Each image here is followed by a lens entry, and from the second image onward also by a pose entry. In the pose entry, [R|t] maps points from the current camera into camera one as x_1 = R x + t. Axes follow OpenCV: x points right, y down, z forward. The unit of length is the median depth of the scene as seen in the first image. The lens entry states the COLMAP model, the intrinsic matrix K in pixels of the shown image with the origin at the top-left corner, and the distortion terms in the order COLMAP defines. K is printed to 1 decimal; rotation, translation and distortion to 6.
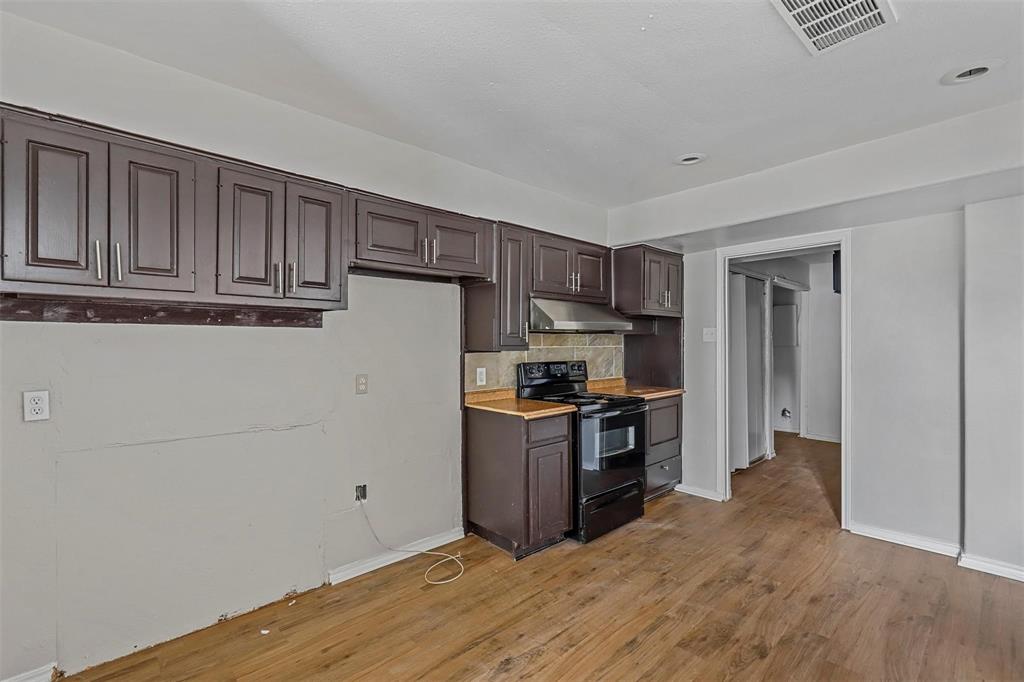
lens RADIAL K [[467.2, 0, 513.8], [0, 467.2, 343.3], [0, 0, 1]] dist [0.004028, -0.001041]
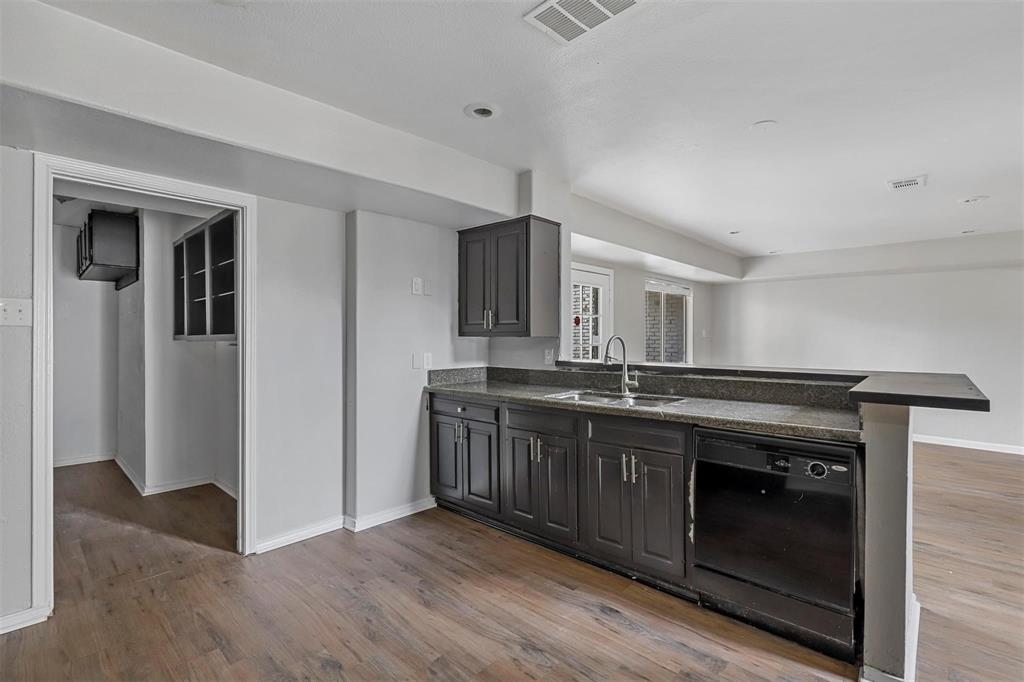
lens RADIAL K [[467.2, 0, 514.0], [0, 467.2, 340.3], [0, 0, 1]] dist [0.004028, -0.001041]
pose [[-0.047400, -0.003946, 0.998868, -0.166201], [-0.003433, 0.999987, 0.003788, 0.011586], [-0.998870, -0.003250, -0.047413, 0.640276]]
